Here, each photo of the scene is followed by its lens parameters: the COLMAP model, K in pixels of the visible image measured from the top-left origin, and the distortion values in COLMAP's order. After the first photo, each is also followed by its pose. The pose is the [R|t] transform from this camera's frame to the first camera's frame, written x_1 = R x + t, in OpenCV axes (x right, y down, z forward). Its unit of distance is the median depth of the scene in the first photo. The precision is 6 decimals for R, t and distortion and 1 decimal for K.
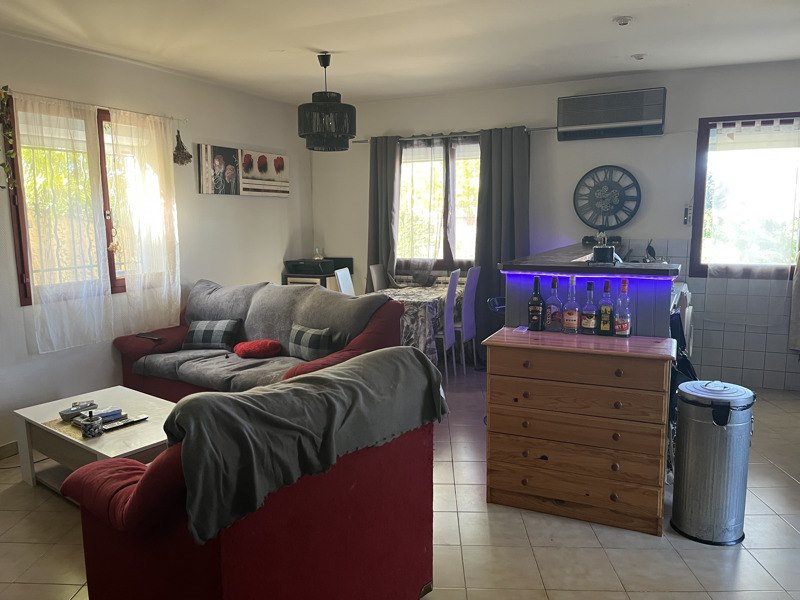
lens RADIAL K [[640.7, 0, 400.0], [0, 640.7, 300.0], [0, 0, 1]] dist [-0.009698, -0.009618]
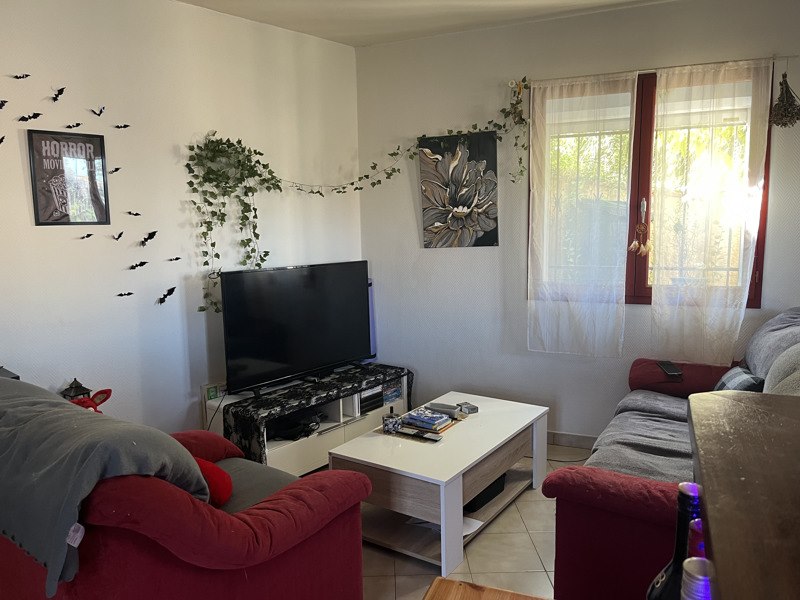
lens RADIAL K [[640.7, 0, 400.0], [0, 640.7, 300.0], [0, 0, 1]] dist [-0.009698, -0.009618]
pose [[0.028145, 0.138920, -0.989904, 0.626855], [-0.110566, 0.984652, 0.135039, -0.166625], [0.993470, 0.105649, 0.043073, 1.223403]]
